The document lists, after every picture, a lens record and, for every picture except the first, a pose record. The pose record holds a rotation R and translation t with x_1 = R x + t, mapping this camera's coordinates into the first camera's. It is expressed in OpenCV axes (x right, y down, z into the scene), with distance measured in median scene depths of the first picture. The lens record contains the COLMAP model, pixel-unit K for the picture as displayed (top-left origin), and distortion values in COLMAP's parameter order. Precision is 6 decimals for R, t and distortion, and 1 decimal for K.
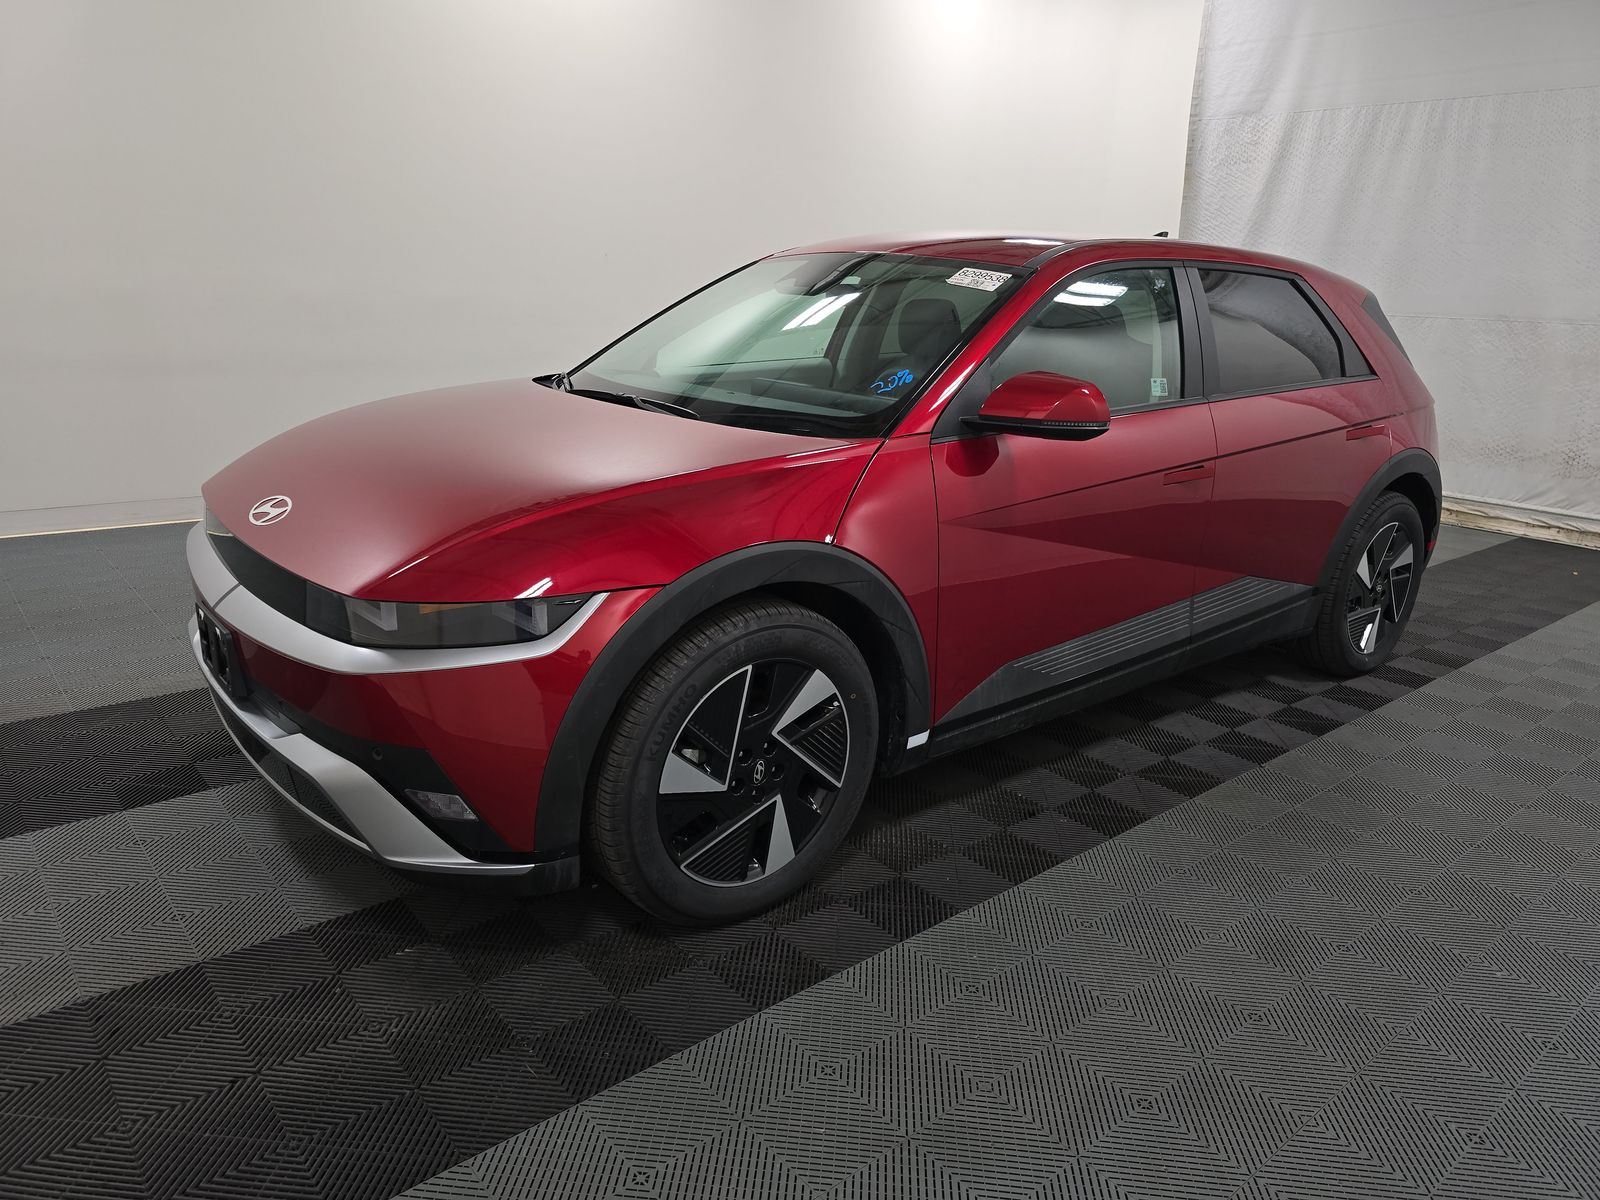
lens RADIAL K [[1070.4, 0, 800.0], [0, 1070.4, 600.0], [0, 0, 1]] dist [-0.002444, -0.000491]
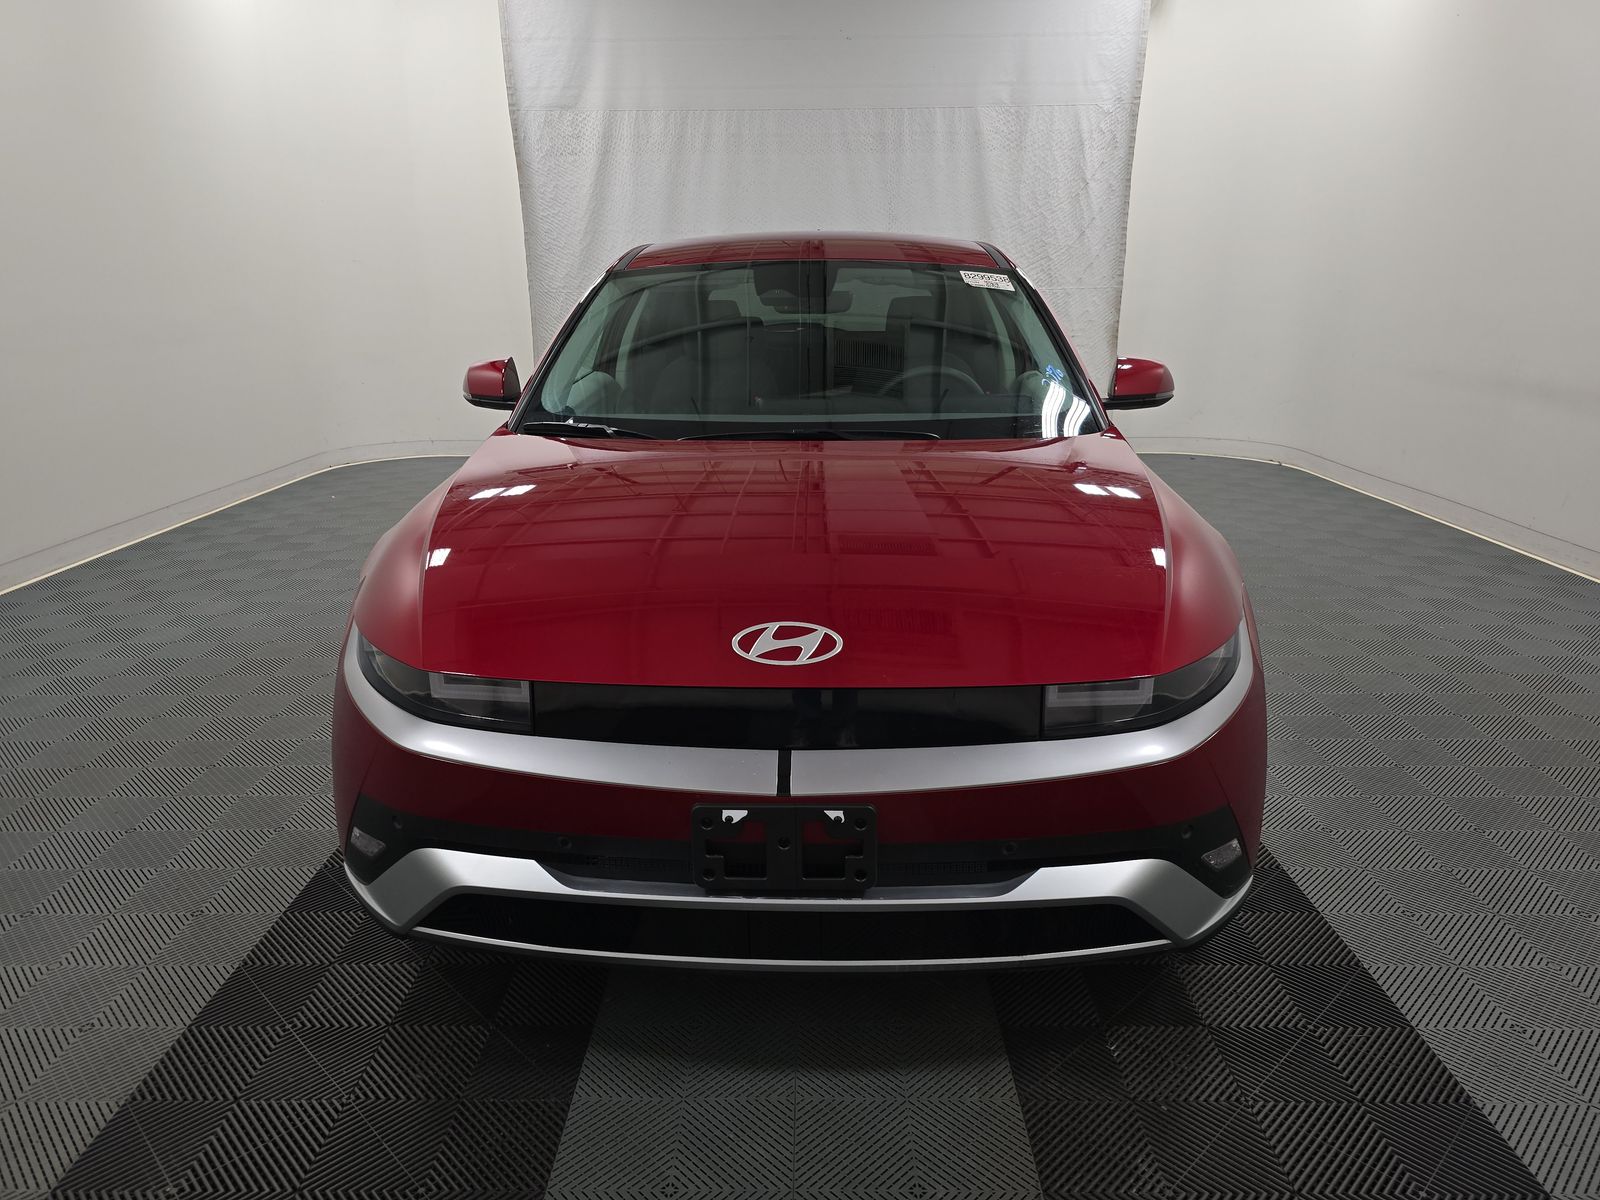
lens RADIAL K [[1070.4, 0, 800.0], [0, 1070.4, 600.0], [0, 0, 1]] dist [-0.002444, -0.000491]
pose [[0.652527, -0.252540, 0.714445, -0.313378], [0.239119, 0.963282, 0.122103, -0.062181], [-0.719048, 0.091162, 0.688955, 0.154553]]
